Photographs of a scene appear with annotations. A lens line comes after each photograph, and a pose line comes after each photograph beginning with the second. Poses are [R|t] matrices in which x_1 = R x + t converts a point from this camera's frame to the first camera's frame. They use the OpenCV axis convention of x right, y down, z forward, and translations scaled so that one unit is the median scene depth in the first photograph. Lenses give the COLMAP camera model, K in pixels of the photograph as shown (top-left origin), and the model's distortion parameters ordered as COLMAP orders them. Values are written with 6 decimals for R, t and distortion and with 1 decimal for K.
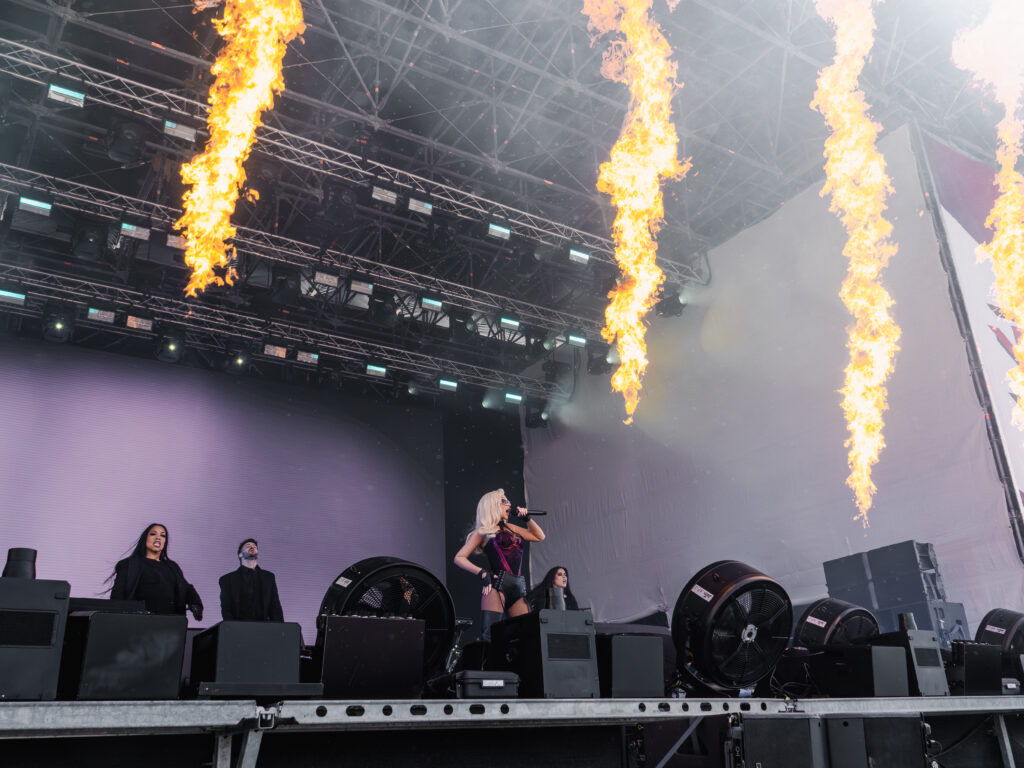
lens RADIAL K [[966.2, 0, 512.3], [0, 966.2, 395.0], [0, 0, 1]] dist [-0.020730, 0.000000]
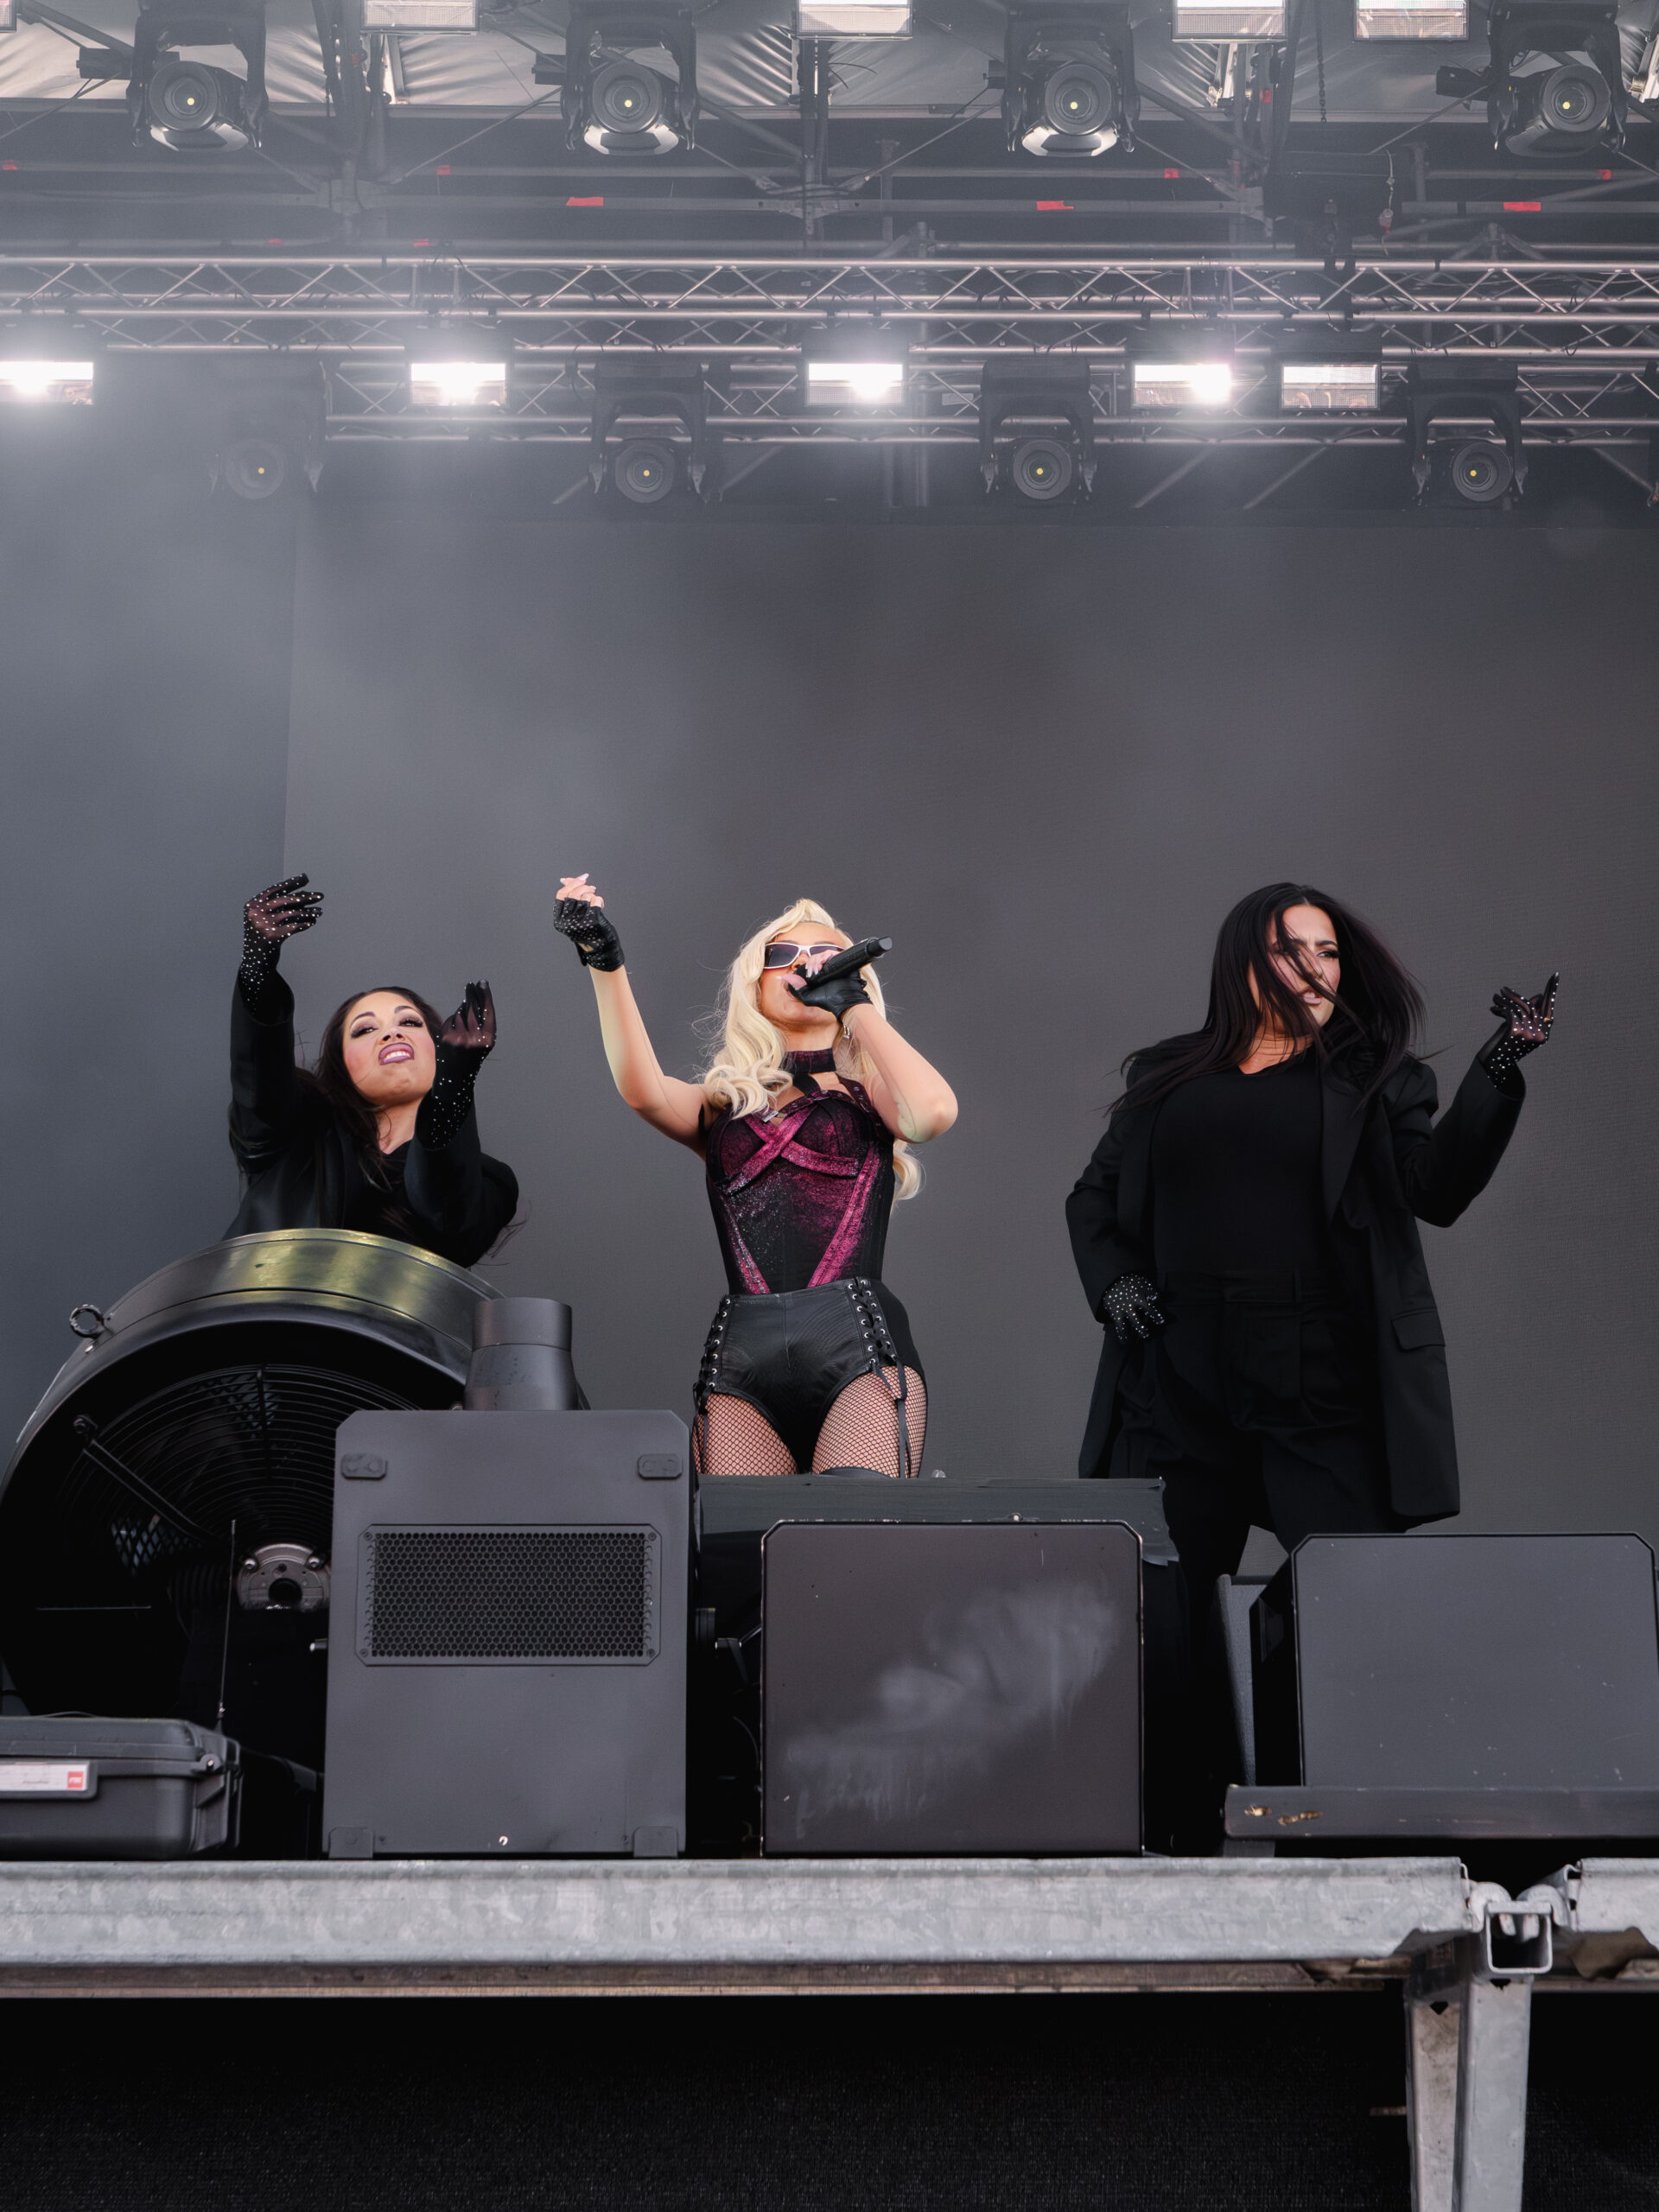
lens RADIAL K [[3976.9, 0, 869.8], [0, 3976.9, 1198.2], [0, 0, 1]] dist [0.013940, 0.000000]
pose [[0.828831, -0.082991, -0.553310, 0.190588], [0.161209, 0.982421, 0.094128, 0.045982], [0.535772, -0.167215, 0.827640, 0.153021]]
